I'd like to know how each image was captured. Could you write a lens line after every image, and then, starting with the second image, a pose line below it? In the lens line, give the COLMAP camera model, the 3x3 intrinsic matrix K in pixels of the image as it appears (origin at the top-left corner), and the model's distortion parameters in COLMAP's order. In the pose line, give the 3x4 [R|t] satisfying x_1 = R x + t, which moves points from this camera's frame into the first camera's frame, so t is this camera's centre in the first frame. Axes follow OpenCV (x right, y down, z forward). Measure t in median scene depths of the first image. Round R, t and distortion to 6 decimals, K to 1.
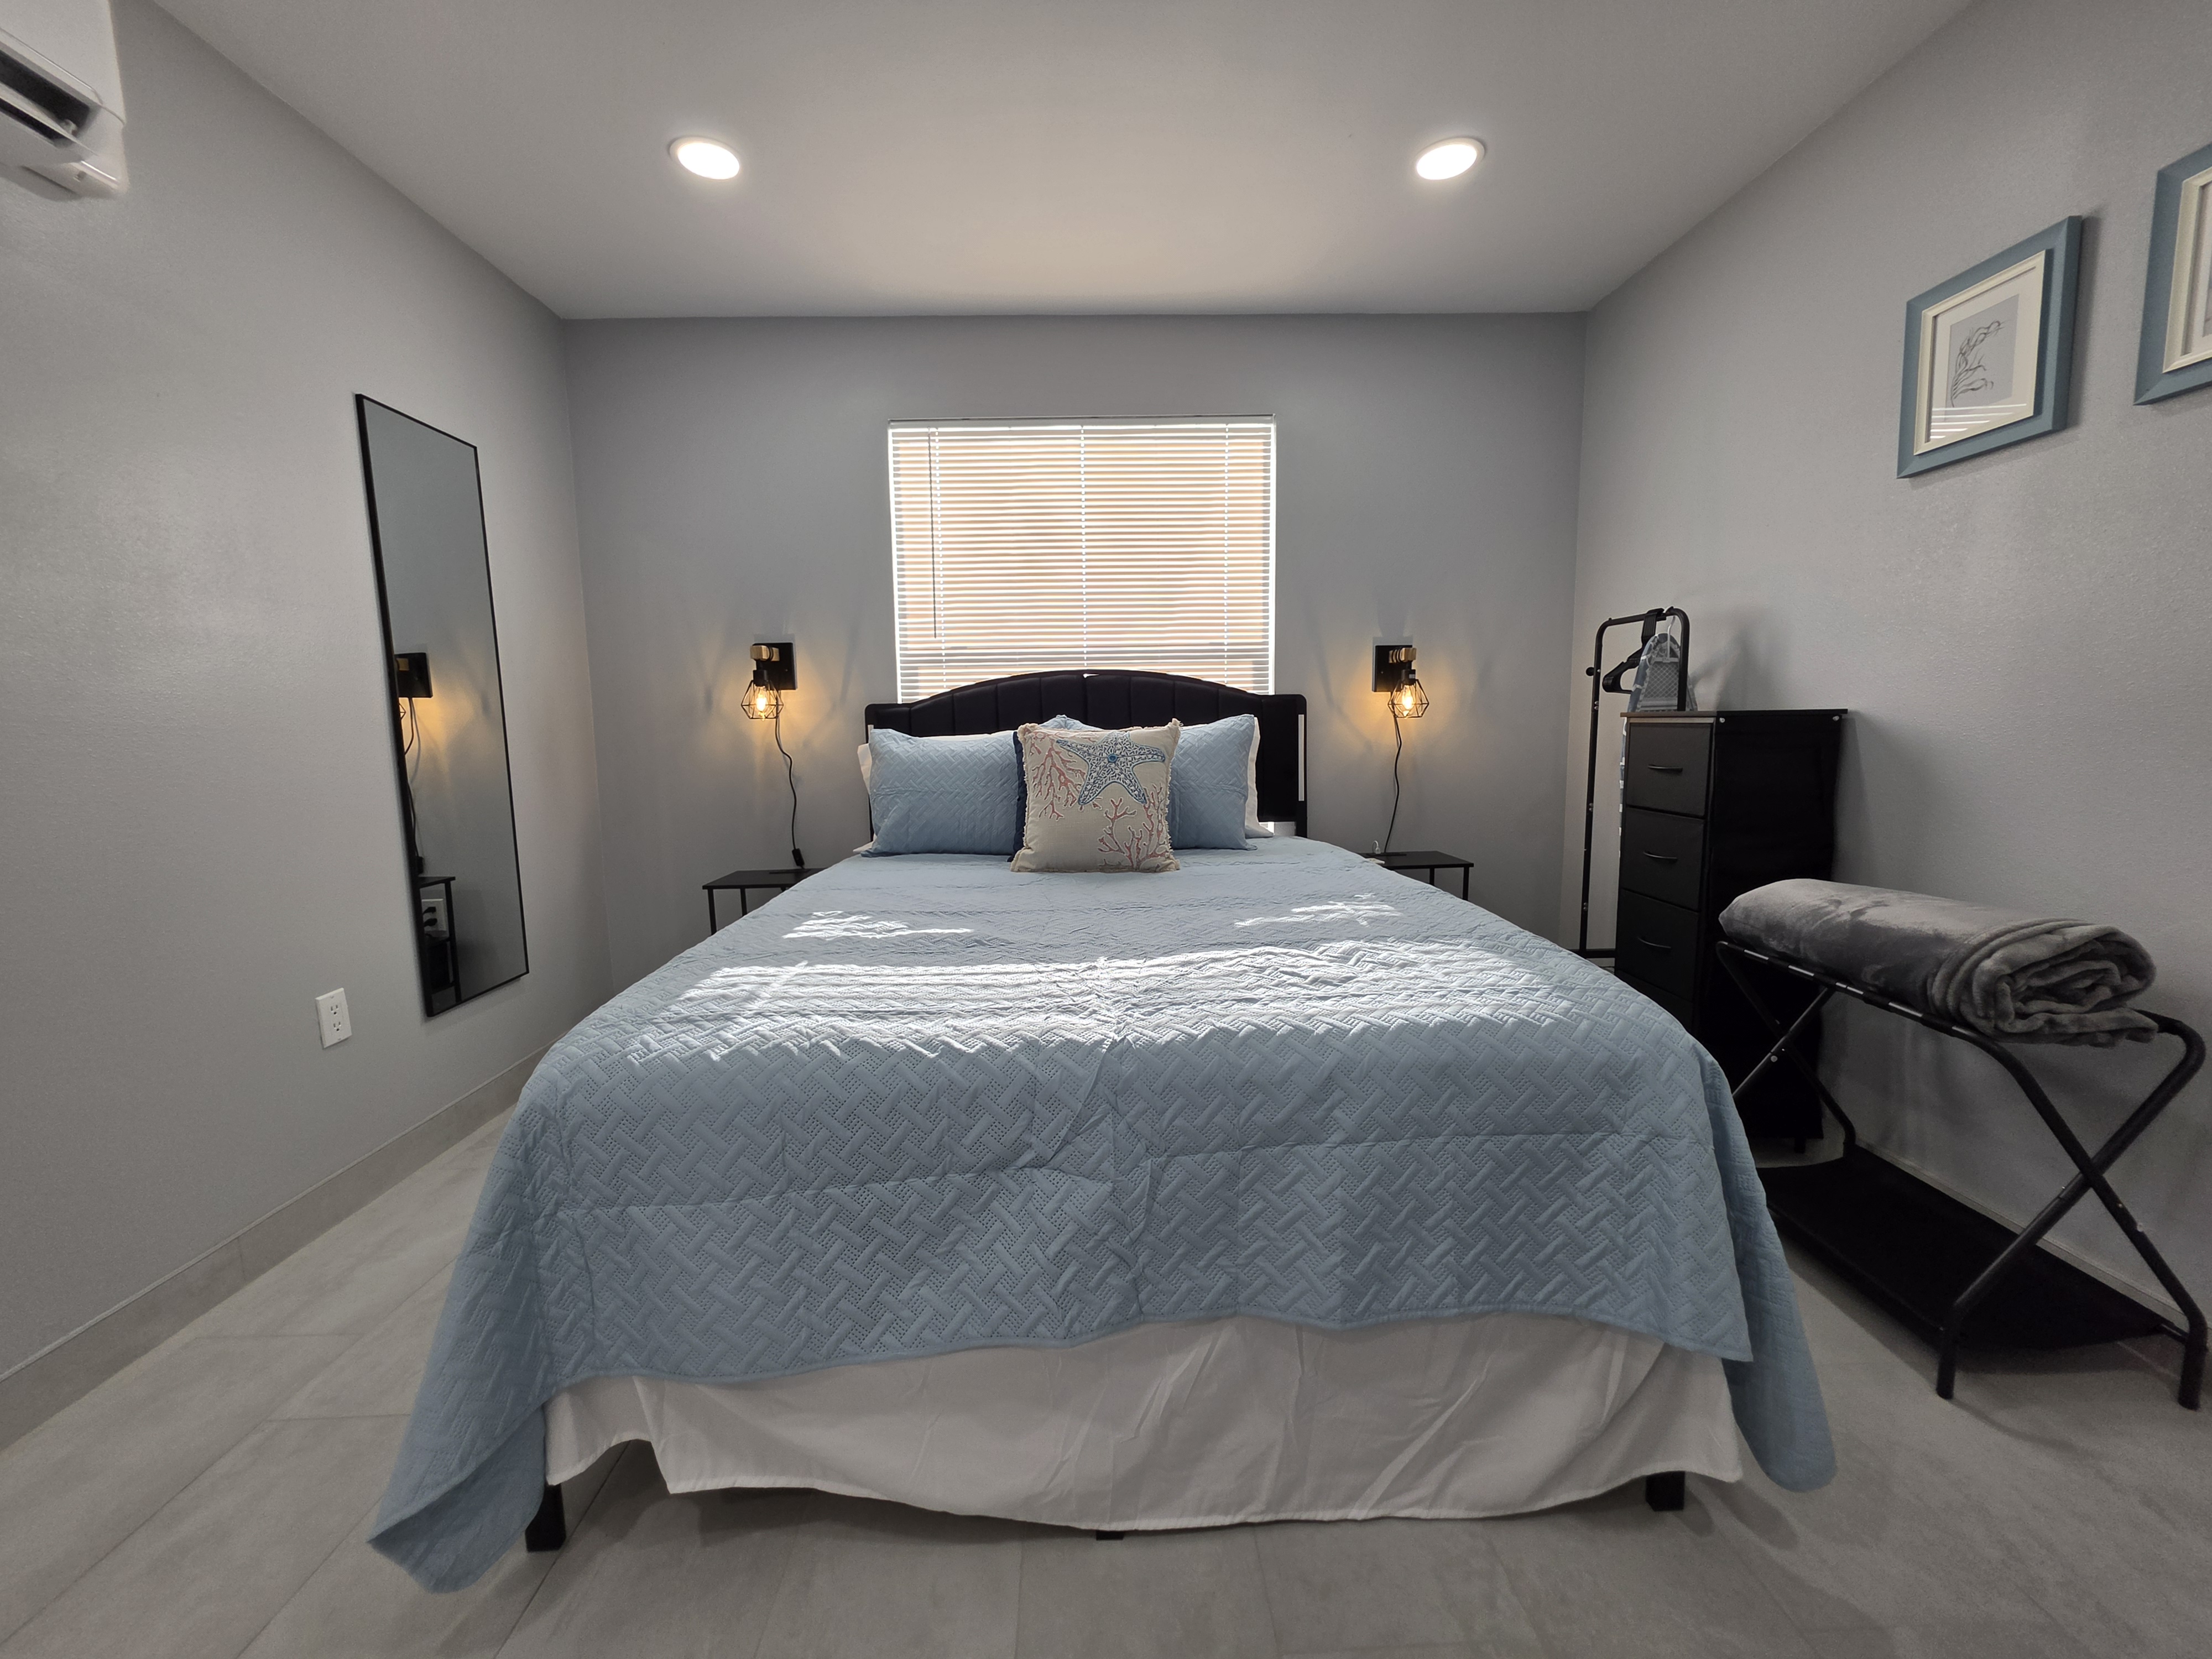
lens RADIAL K [[889.1, 0, 1085.6], [0, 889.1, 830.0], [0, 0, 1]] dist [-0.001717, -0.000778]
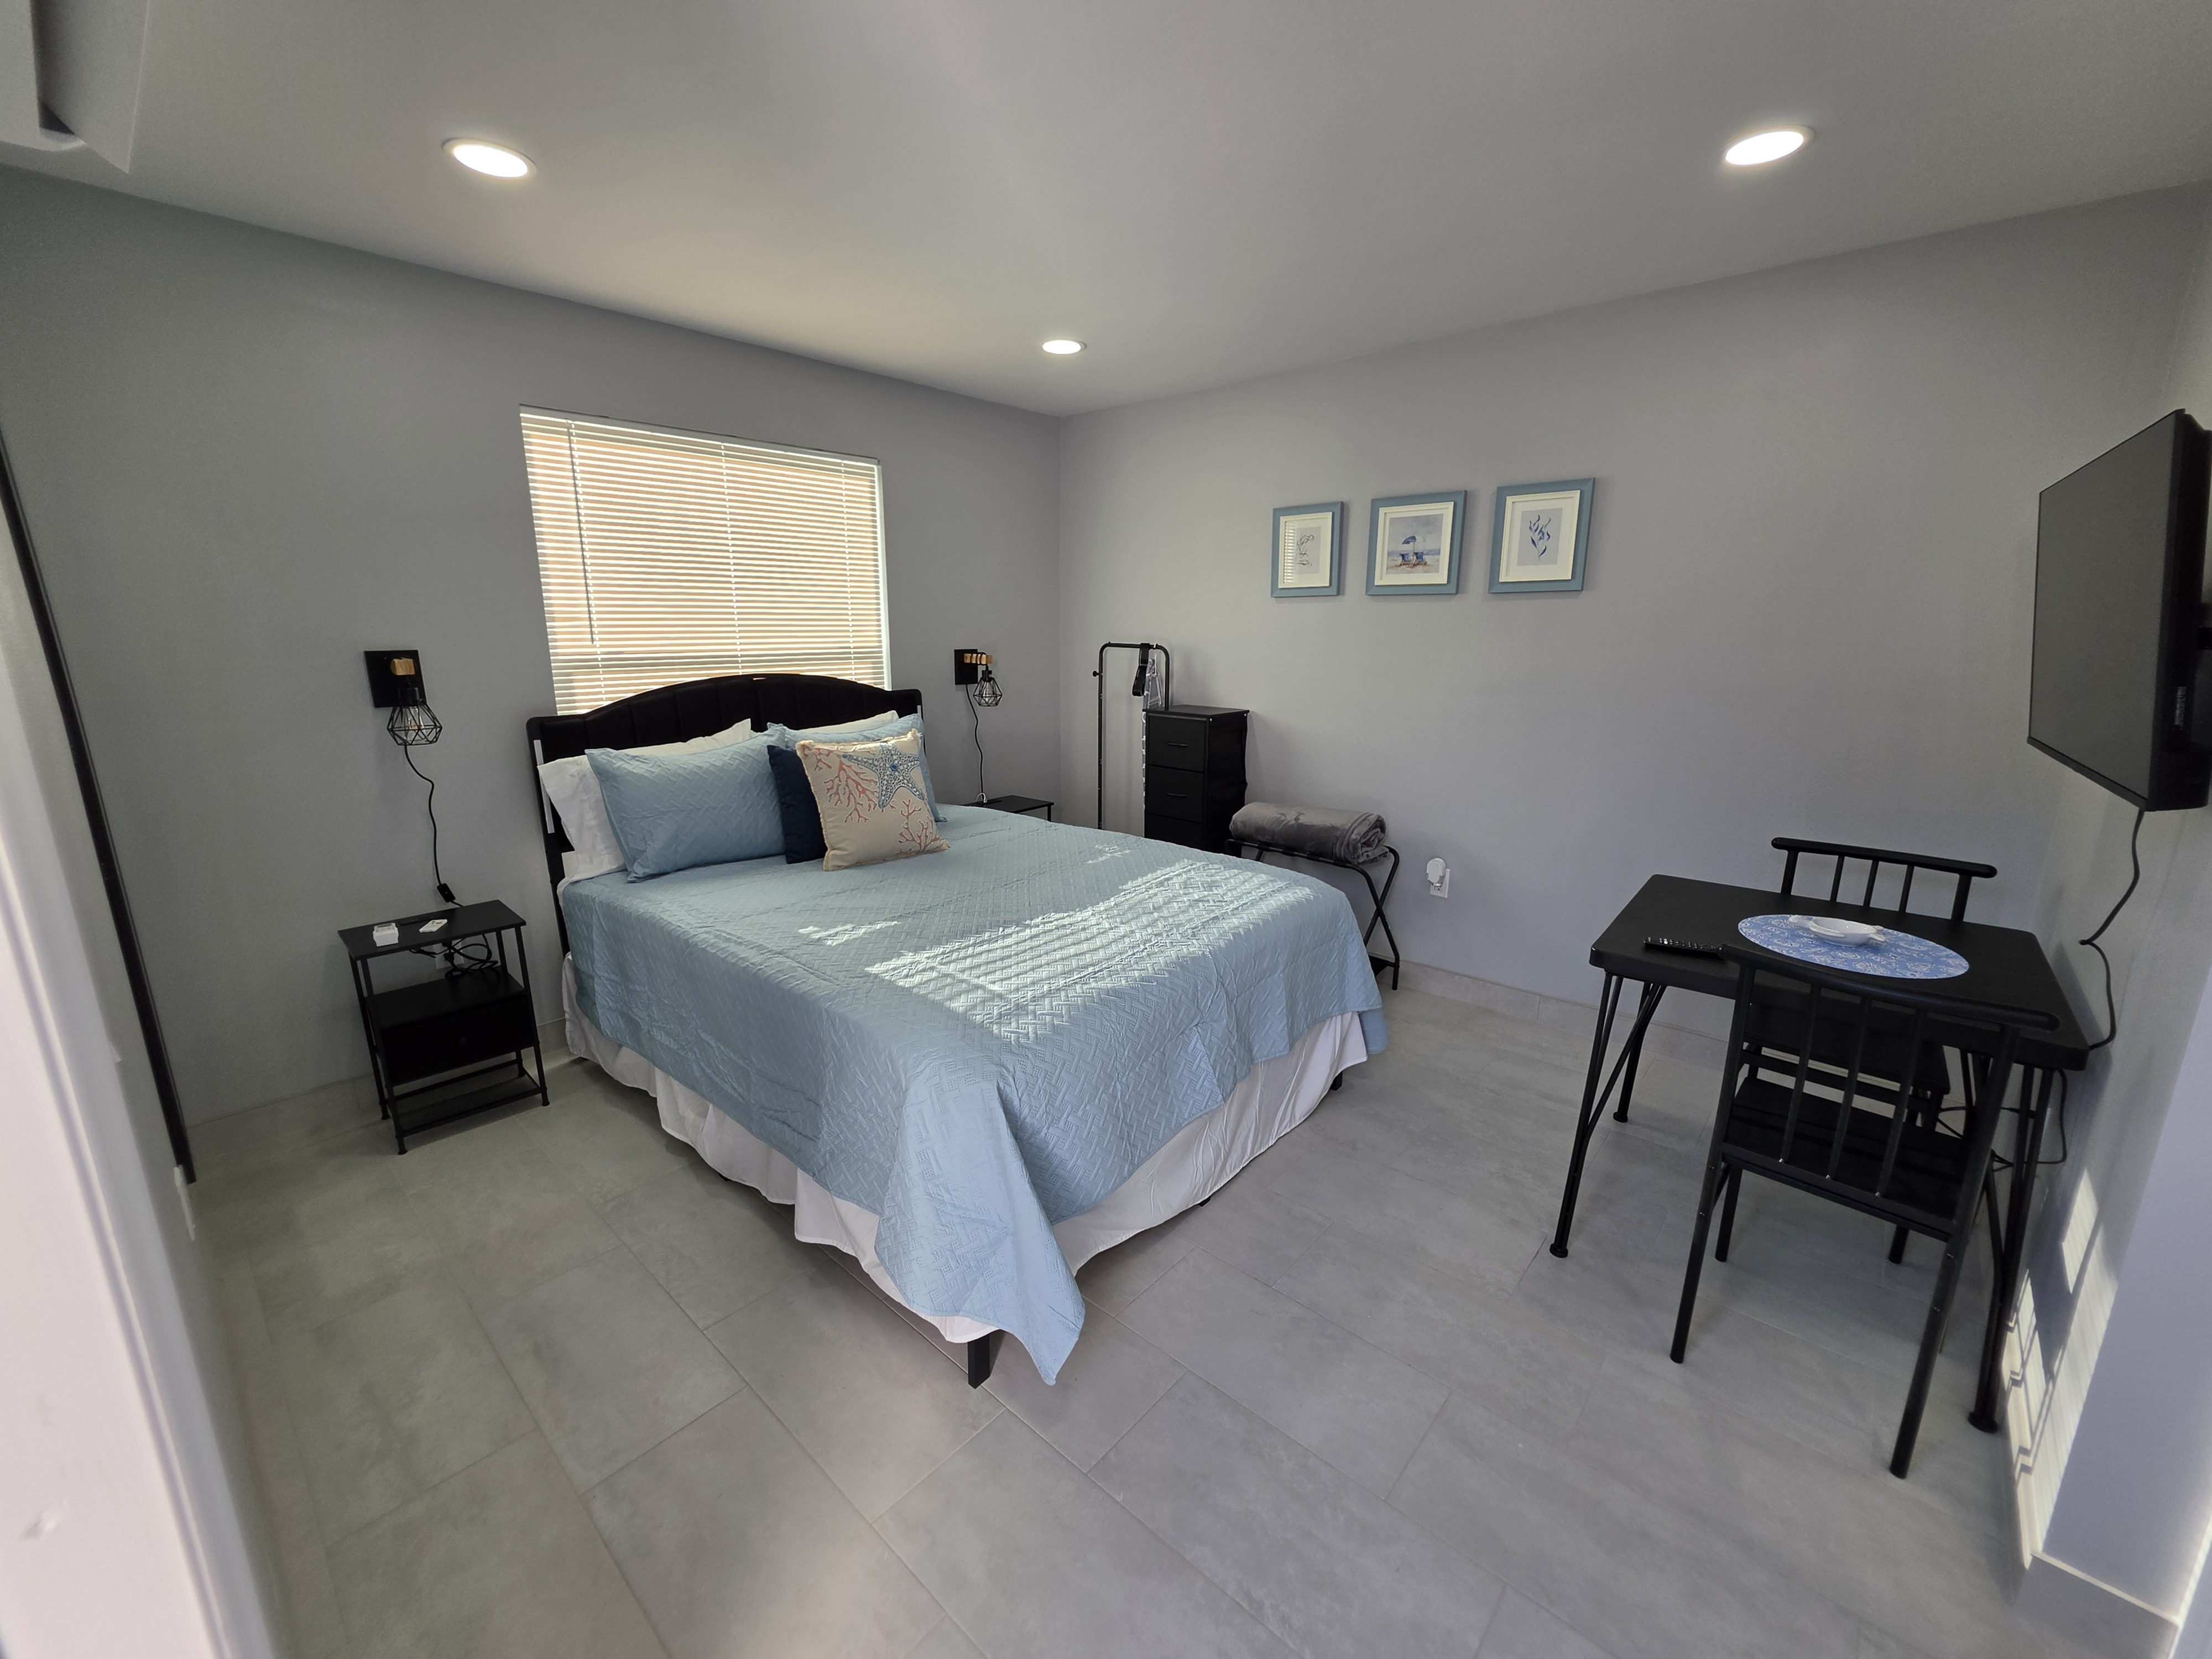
lens RADIAL K [[889.1, 0, 1072.4], [0, 889.1, 814.8], [0, 0, 1]] dist [-0.001717, -0.000778]
pose [[0.686215, -0.141061, 0.713590, -0.684751], [0.073756, 0.989454, 0.124666, -0.149127], [-0.723650, -0.032916, 0.689382, -0.057332]]
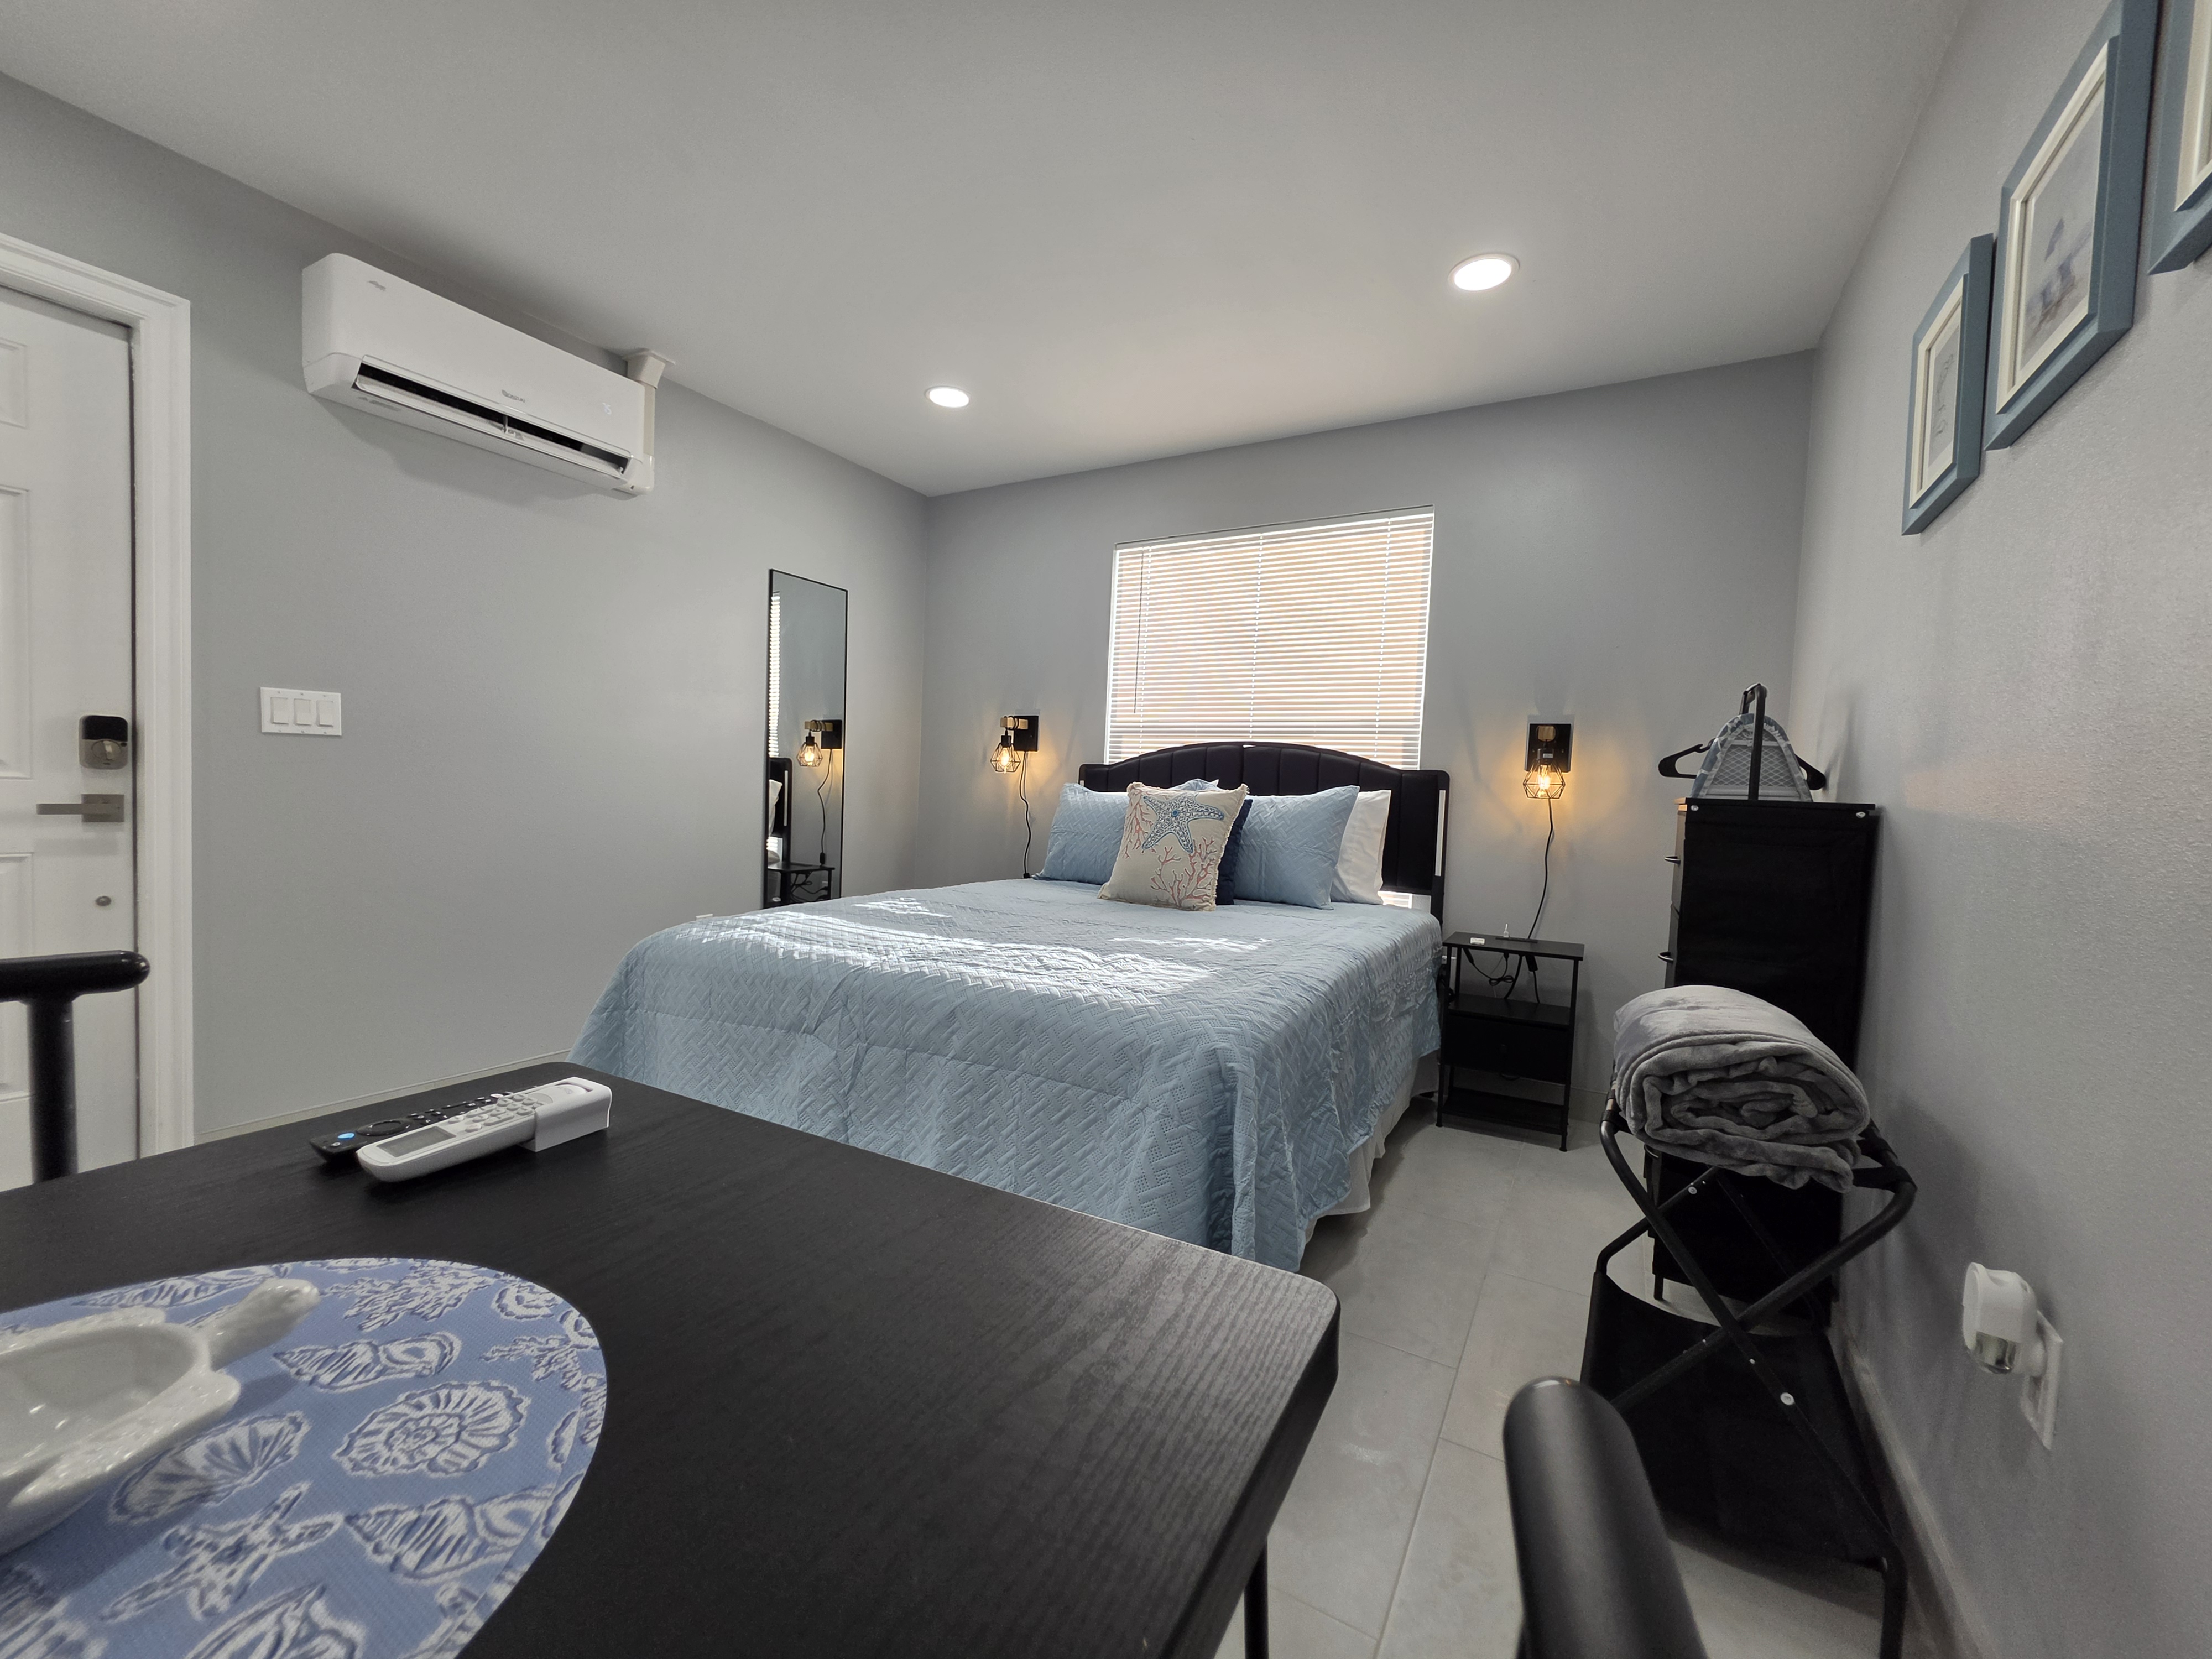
lens RADIAL K [[889.1, 0, 1097.5], [0, 889.1, 833.6], [0, 0, 1]] dist [-0.001717, -0.000778]
pose [[0.849175, 0.077396, -0.522409, 0.575246], [-0.116796, 0.992231, -0.042851, 0.010365], [0.515034, 0.097403, 0.851618, -0.072883]]
